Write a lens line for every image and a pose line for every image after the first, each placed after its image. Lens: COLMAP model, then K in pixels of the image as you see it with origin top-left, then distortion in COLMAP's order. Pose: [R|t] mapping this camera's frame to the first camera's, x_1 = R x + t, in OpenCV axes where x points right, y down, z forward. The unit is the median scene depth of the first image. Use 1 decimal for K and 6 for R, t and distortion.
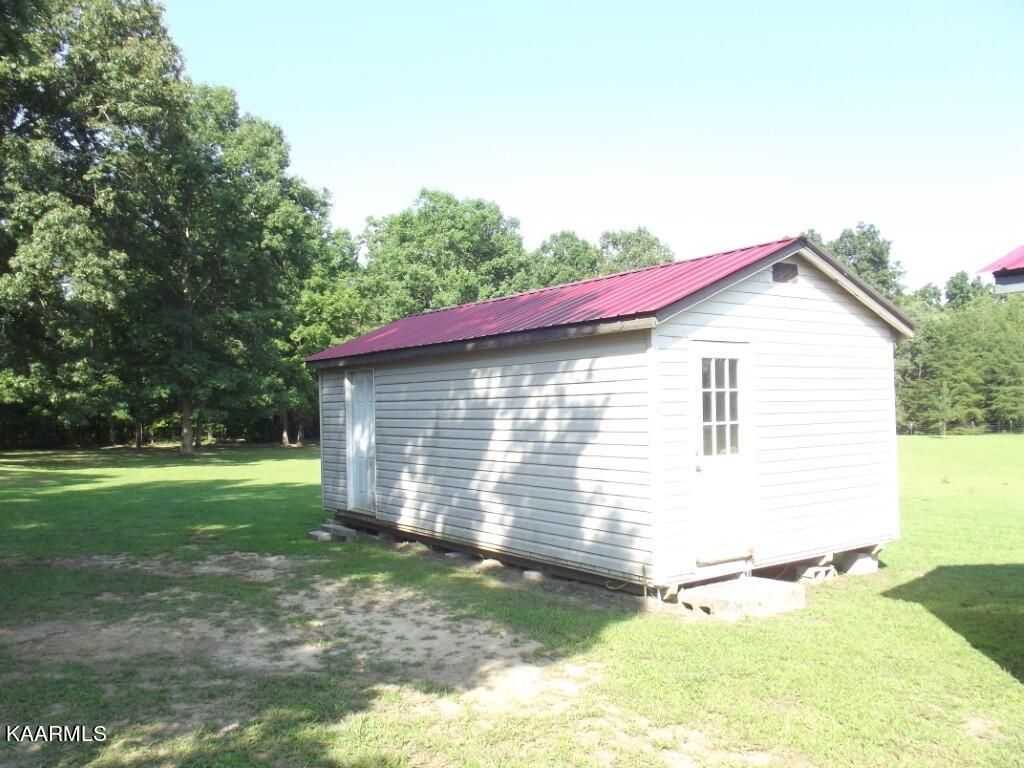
lens RADIAL K [[789.8, 0, 512.0], [0, 789.8, 384.0], [0, 0, 1]] dist [-0.055010, 0.029147]
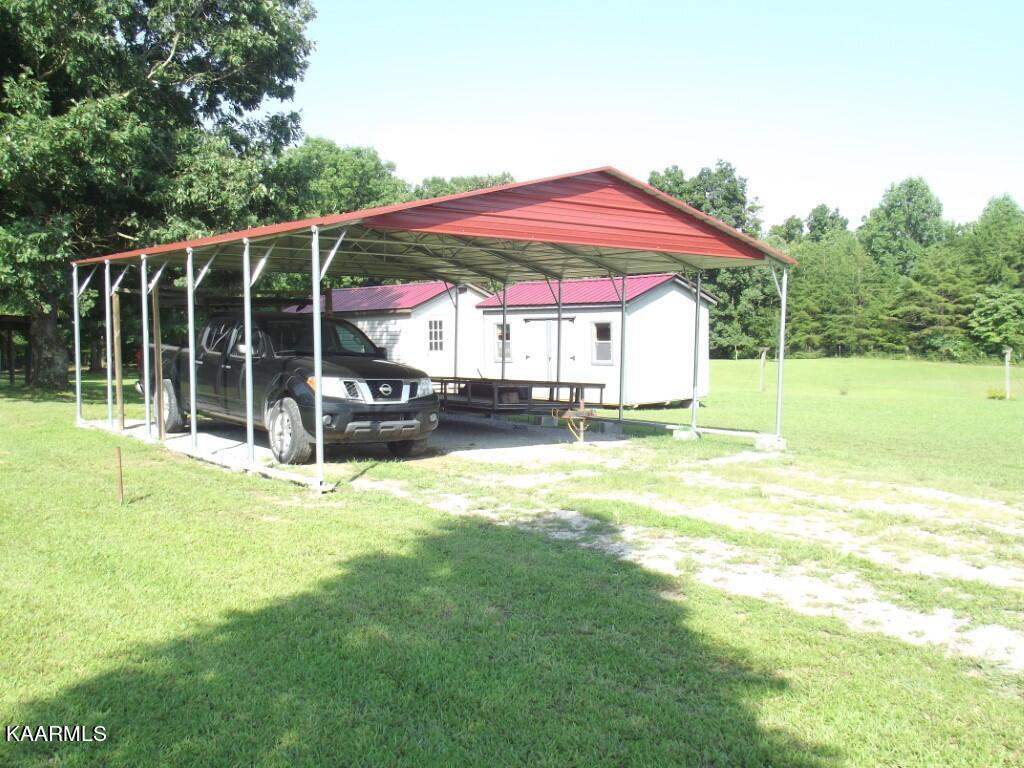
lens RADIAL K [[979.9, 0, 512.0], [0, 979.9, 384.0], [0, 0, 1]] dist [-0.001654, -0.004532]
pose [[0.993955, -0.005853, 0.109637, 0.016628], [-0.003212, 0.996600, 0.082326, -0.012300], [-0.109746, -0.082180, 0.990557, -0.344925]]
